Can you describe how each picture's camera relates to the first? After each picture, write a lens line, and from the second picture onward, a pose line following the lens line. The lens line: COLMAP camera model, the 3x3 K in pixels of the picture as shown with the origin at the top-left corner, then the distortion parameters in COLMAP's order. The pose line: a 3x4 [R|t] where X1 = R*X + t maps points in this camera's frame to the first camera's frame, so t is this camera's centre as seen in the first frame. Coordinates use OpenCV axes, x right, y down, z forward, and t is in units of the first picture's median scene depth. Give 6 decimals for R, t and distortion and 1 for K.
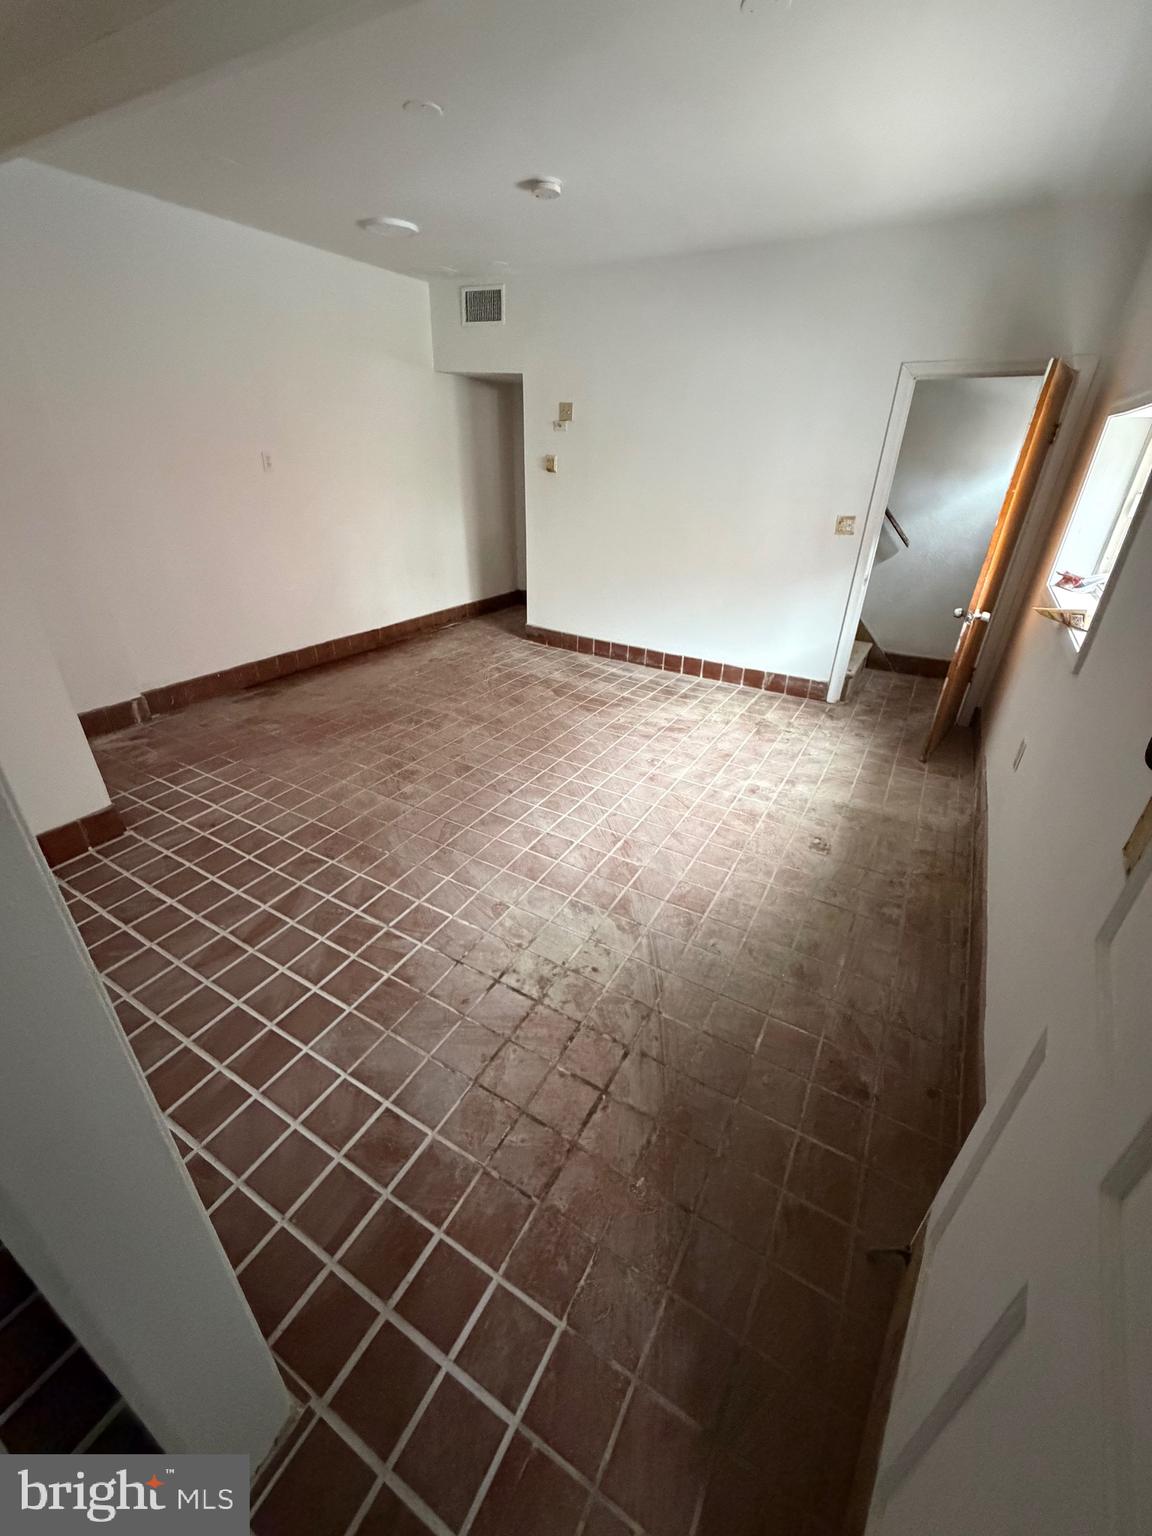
lens RADIAL K [[610.5, 0, 573.0], [0, 610.5, 761.0], [0, 0, 1]] dist [0.000504, -0.000396]
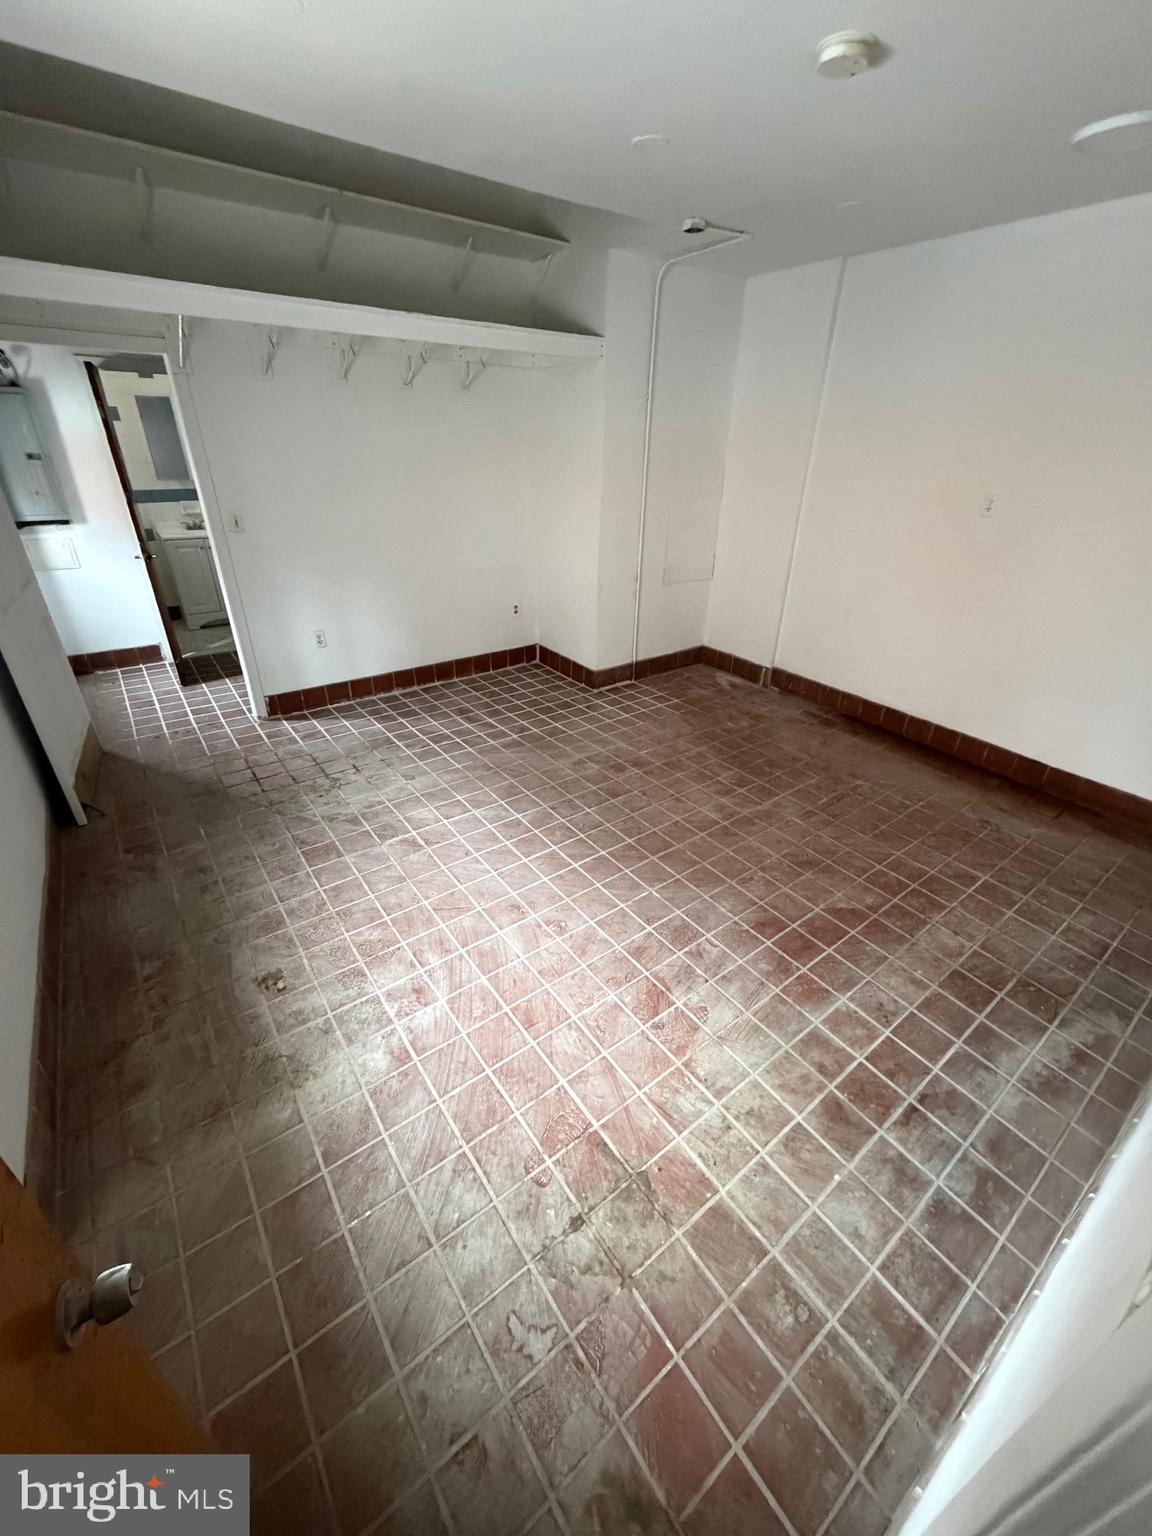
lens RADIAL K [[610.5, 0, 574.0], [0, 610.5, 768.9], [0, 0, 1]] dist [0.000504, -0.000396]
pose [[-0.389317, 0.413002, -0.823323, 0.596180], [-0.453427, 0.692112, 0.561591, -0.500535], [0.801770, 0.591954, -0.082185, 0.925162]]
